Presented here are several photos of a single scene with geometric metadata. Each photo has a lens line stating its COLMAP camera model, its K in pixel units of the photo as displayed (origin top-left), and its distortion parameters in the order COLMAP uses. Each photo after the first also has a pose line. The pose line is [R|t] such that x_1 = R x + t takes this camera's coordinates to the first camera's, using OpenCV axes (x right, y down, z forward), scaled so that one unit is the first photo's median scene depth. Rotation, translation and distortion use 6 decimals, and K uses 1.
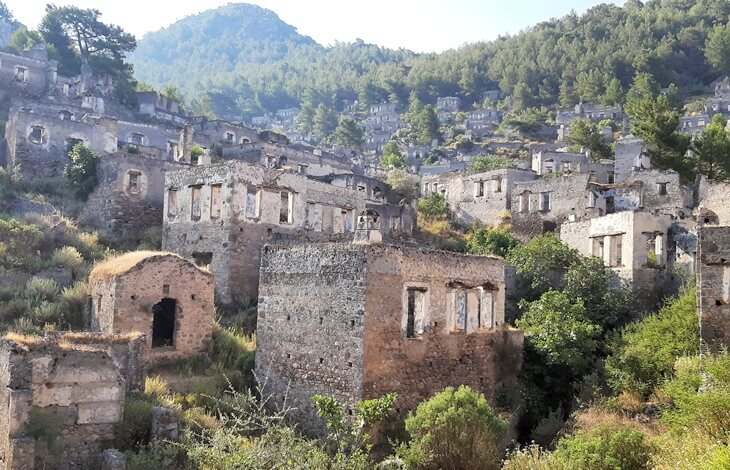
lens RADIAL K [[772.4, 0, 357.4], [0, 772.4, 251.1], [0, 0, 1]] dist [0.030419, 0.000000]
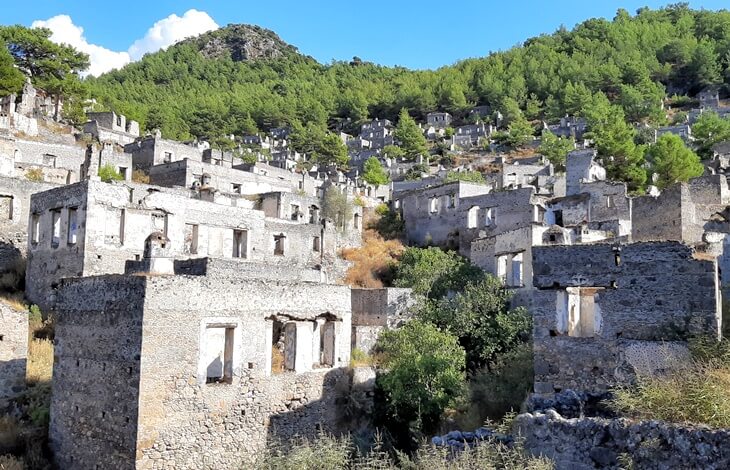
lens RADIAL K [[772.4, 0, 391.5], [0, 772.4, 242.4], [0, 0, 1]] dist [0.030419, 0.000000]
pose [[0.999176, -0.024298, 0.032510, 0.089595], [0.025379, 0.999125, -0.033254, -0.003489], [-0.031673, 0.034052, 0.998918, 0.051261]]
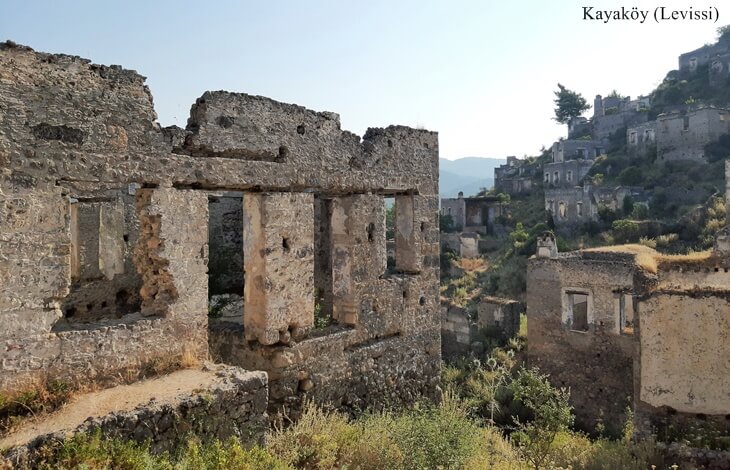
lens RADIAL K [[551.1, 0, 360.4], [0, 551.1, 198.5], [0, 0, 1]] dist [-0.011866, -0.017914]
pose [[0.003076, -0.065465, -0.997850, 0.368996], [0.077880, 0.994840, -0.065028, -0.027534], [0.996958, -0.077512, 0.008159, 0.243520]]
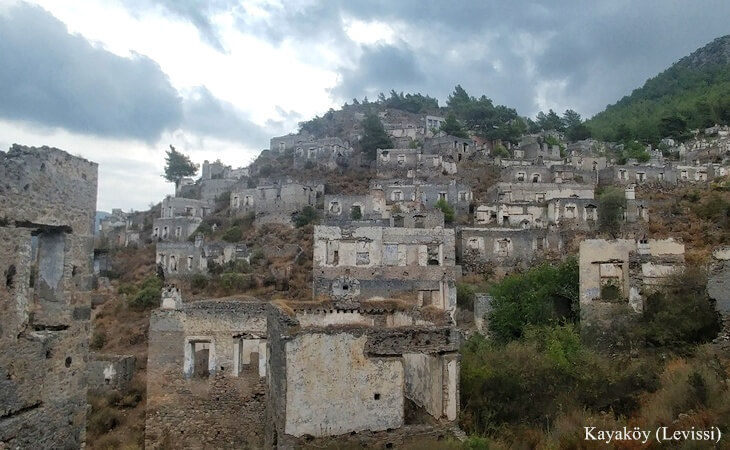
lens RADIAL K [[518.2, 0, 381.8], [0, 518.2, 219.7], [0, 0, 1]] dist [-0.039526, -0.007570]
pose [[0.686583, -0.102041, -0.719855, 0.353012], [0.072257, 0.994777, -0.072095, -0.026693], [0.723452, -0.002515, 0.690370, 0.231764]]
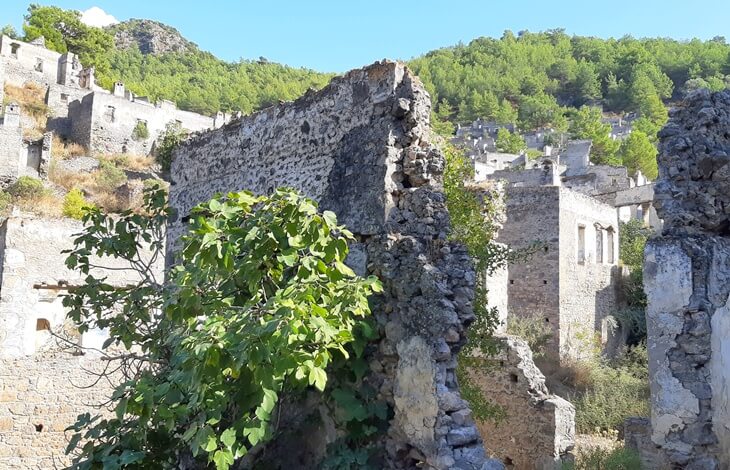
lens RADIAL K [[710.4, 0, 359.8], [0, 710.4, 229.1], [0, 0, 1]] dist [0.018533, 0.000000]
pose [[0.987103, 0.008693, 0.159848, -0.171815], [-0.002892, 0.999330, -0.036490, 0.036716], [-0.160058, 0.035557, 0.986467, -0.030180]]
